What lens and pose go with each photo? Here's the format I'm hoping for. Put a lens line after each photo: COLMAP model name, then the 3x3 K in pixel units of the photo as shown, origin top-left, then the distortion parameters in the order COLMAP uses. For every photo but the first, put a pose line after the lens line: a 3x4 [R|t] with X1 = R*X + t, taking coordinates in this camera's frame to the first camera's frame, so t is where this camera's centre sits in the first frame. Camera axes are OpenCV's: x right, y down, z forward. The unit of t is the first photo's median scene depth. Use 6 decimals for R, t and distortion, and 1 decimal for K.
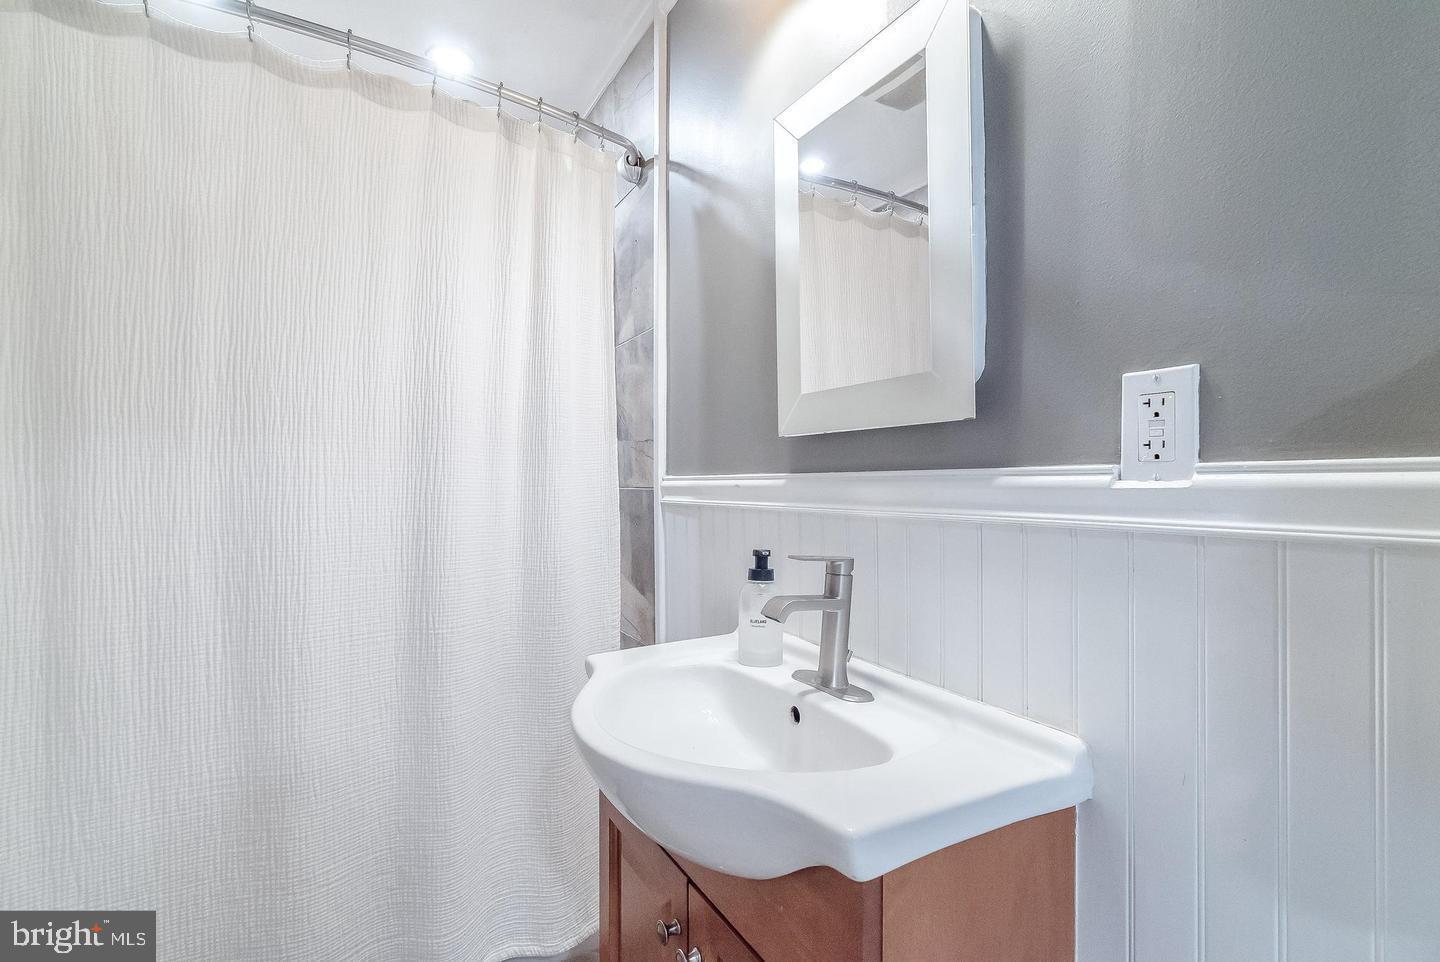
lens RADIAL K [[654.0, 0, 719.7], [0, 654.0, 477.9], [0, 0, 1]] dist [-0.004239, 0.000354]
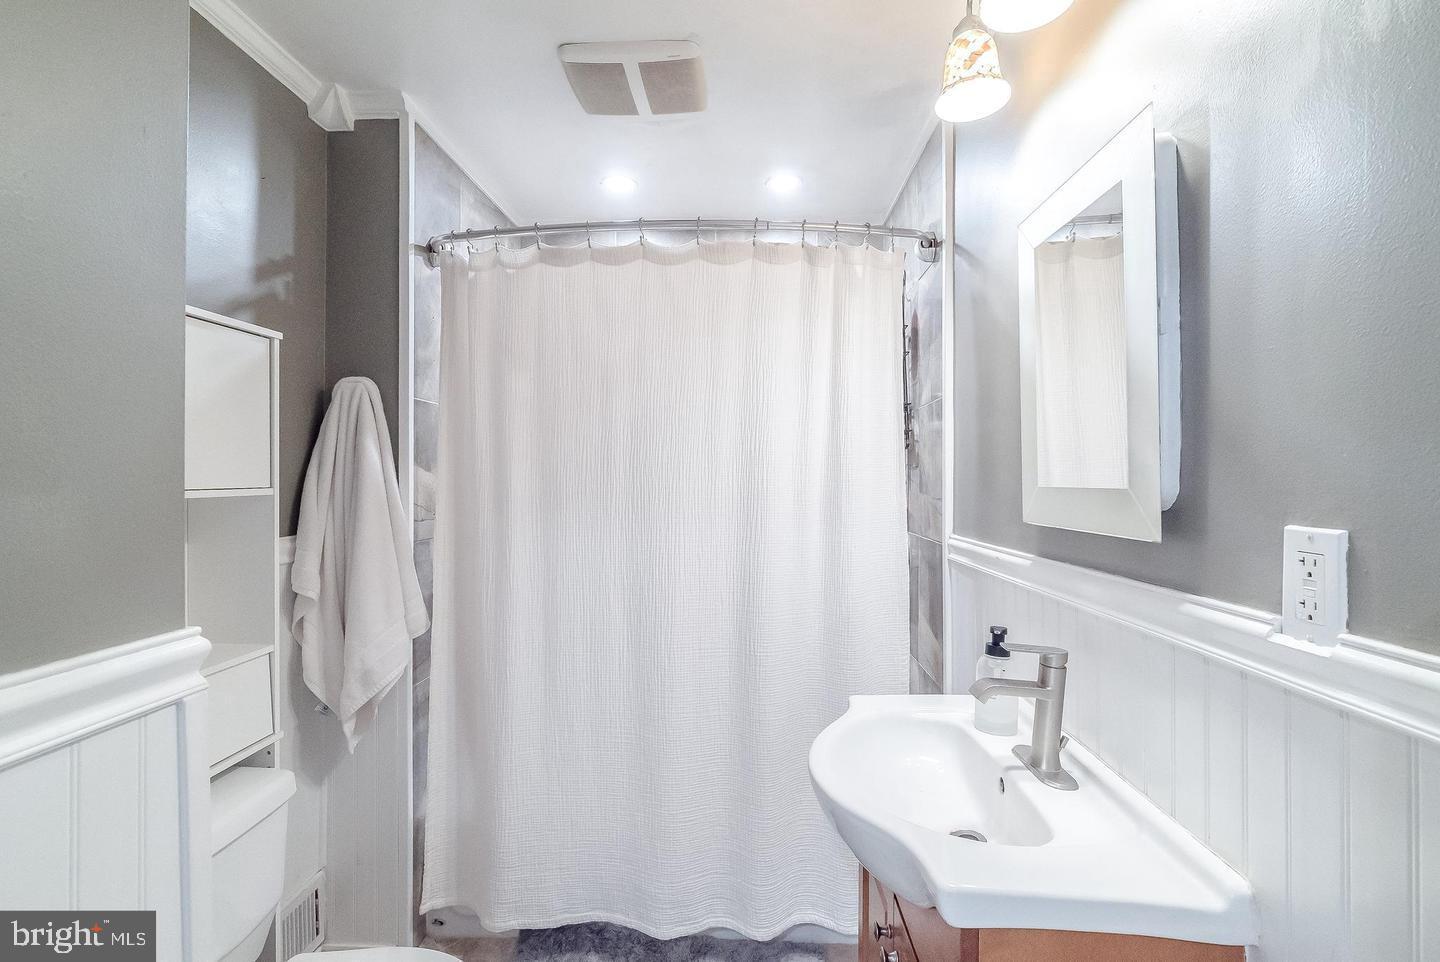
lens RADIAL K [[660.0, 0, 720.0], [0, 660.0, 472.3], [0, 0, 1]] dist [-0.001533, 0.000403]
pose [[0.839083, -0.005570, -0.543975, 0.314353], [0.003870, 0.999983, -0.004271, -0.169828], [0.543990, 0.001479, 0.839091, -0.218041]]
